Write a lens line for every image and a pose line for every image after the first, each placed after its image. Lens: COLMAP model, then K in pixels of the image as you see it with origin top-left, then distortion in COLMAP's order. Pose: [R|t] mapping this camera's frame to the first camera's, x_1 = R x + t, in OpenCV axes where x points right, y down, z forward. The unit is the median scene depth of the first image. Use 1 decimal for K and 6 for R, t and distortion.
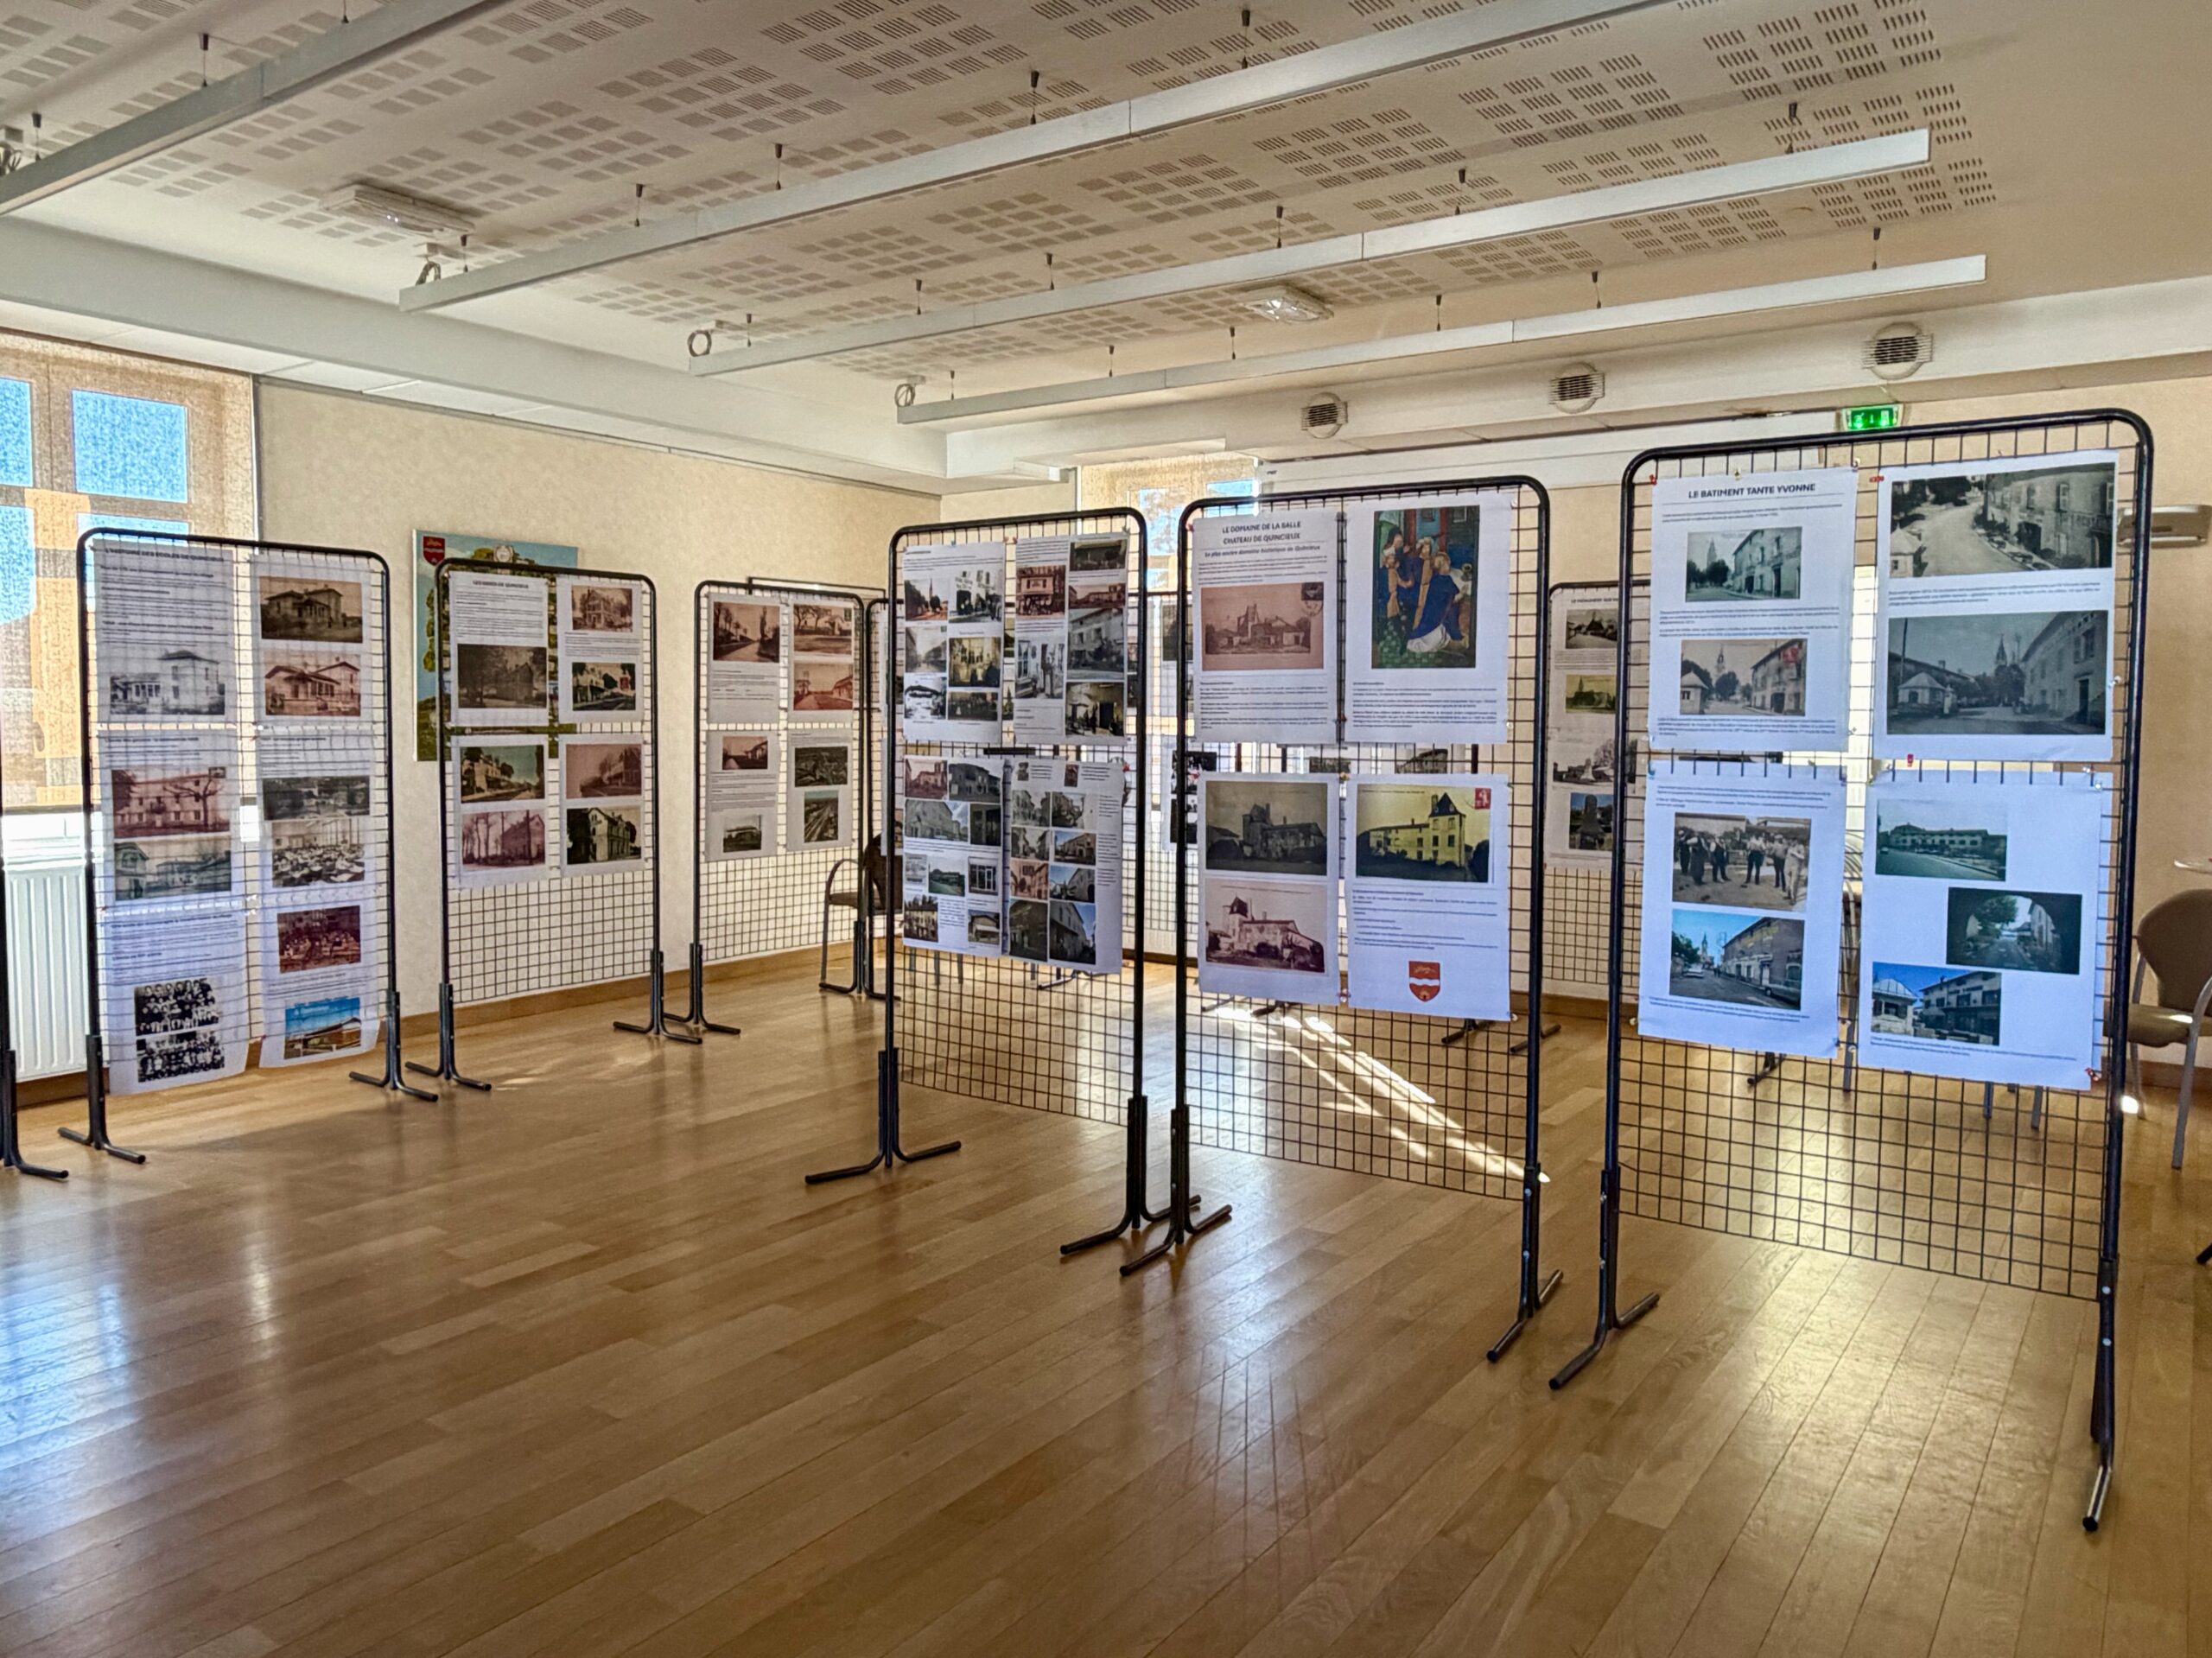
lens RADIAL K [[1564.9, 0, 1108.2], [0, 1564.9, 805.3], [0, 0, 1]] dist [0.000629, 0.002031]
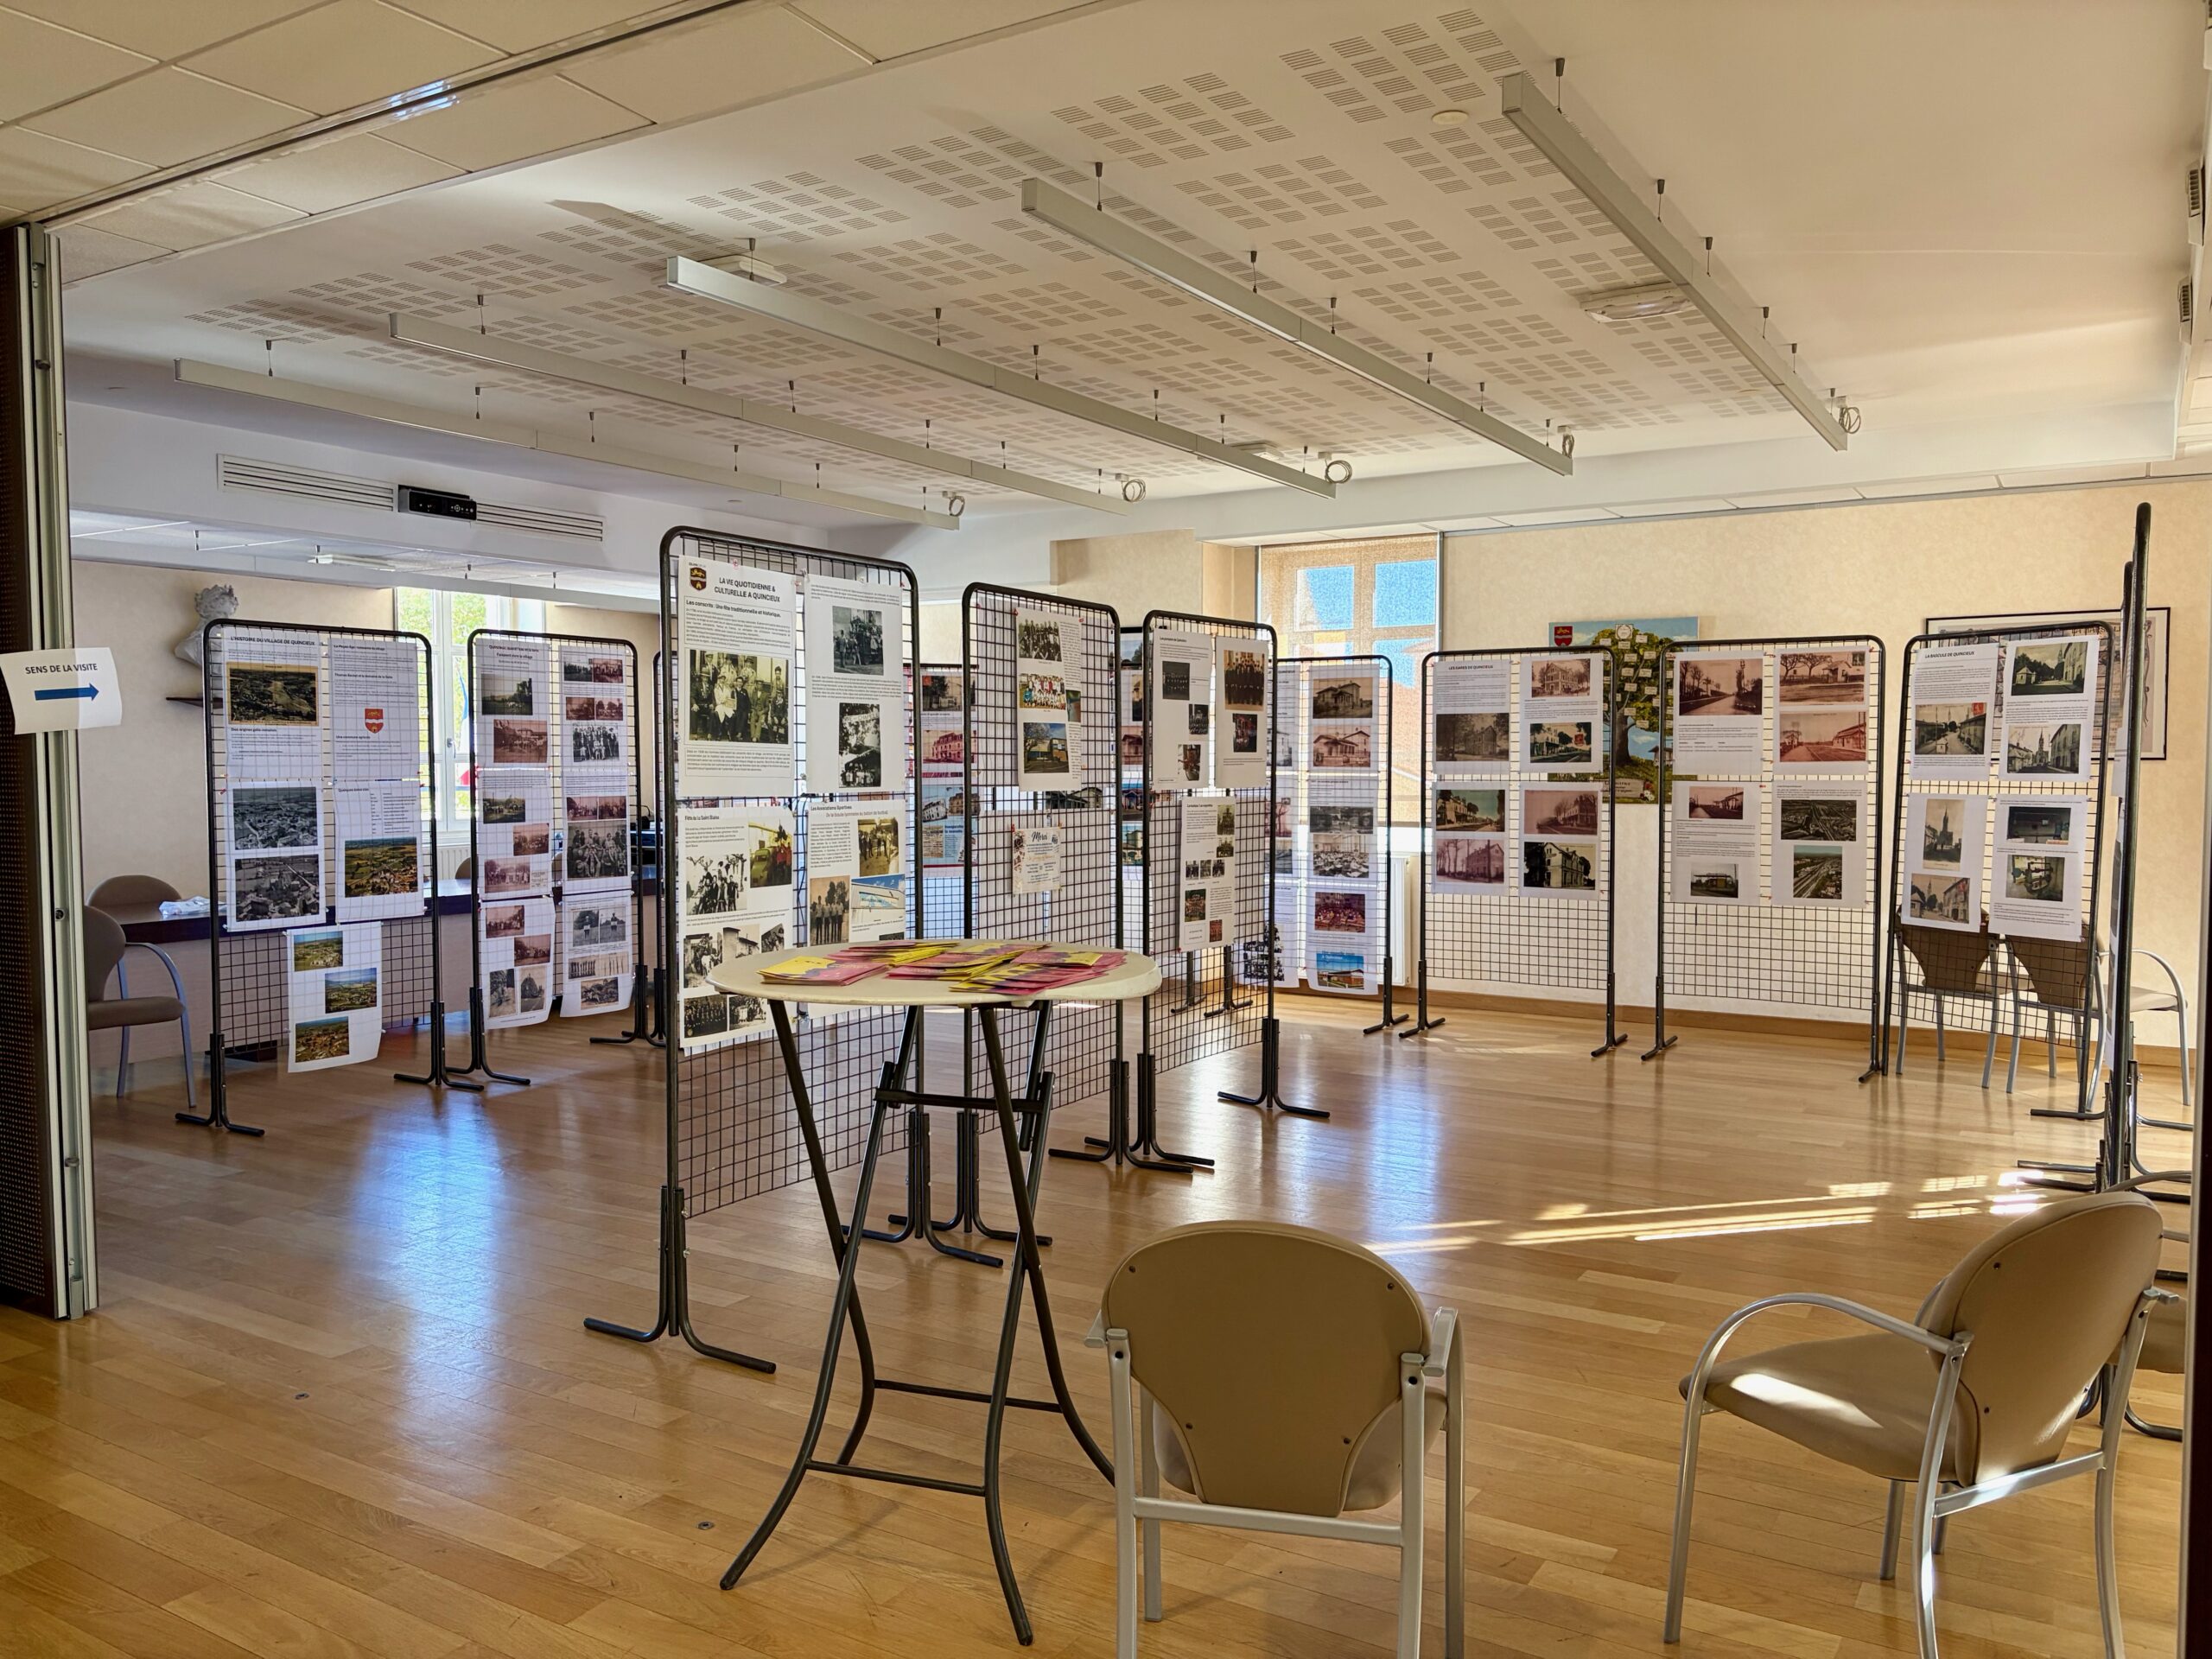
lens RADIAL K [[1651.4, 0, 1109.9], [0, 1651.4, 842.9], [0, 0, 1]] dist [0.012485, -0.000131]
pose [[0.027040, 0.049975, -0.998384, 0.970004], [-0.056071, 0.997253, 0.048400, -0.042355], [0.998061, 0.054671, 0.029767, 0.639302]]
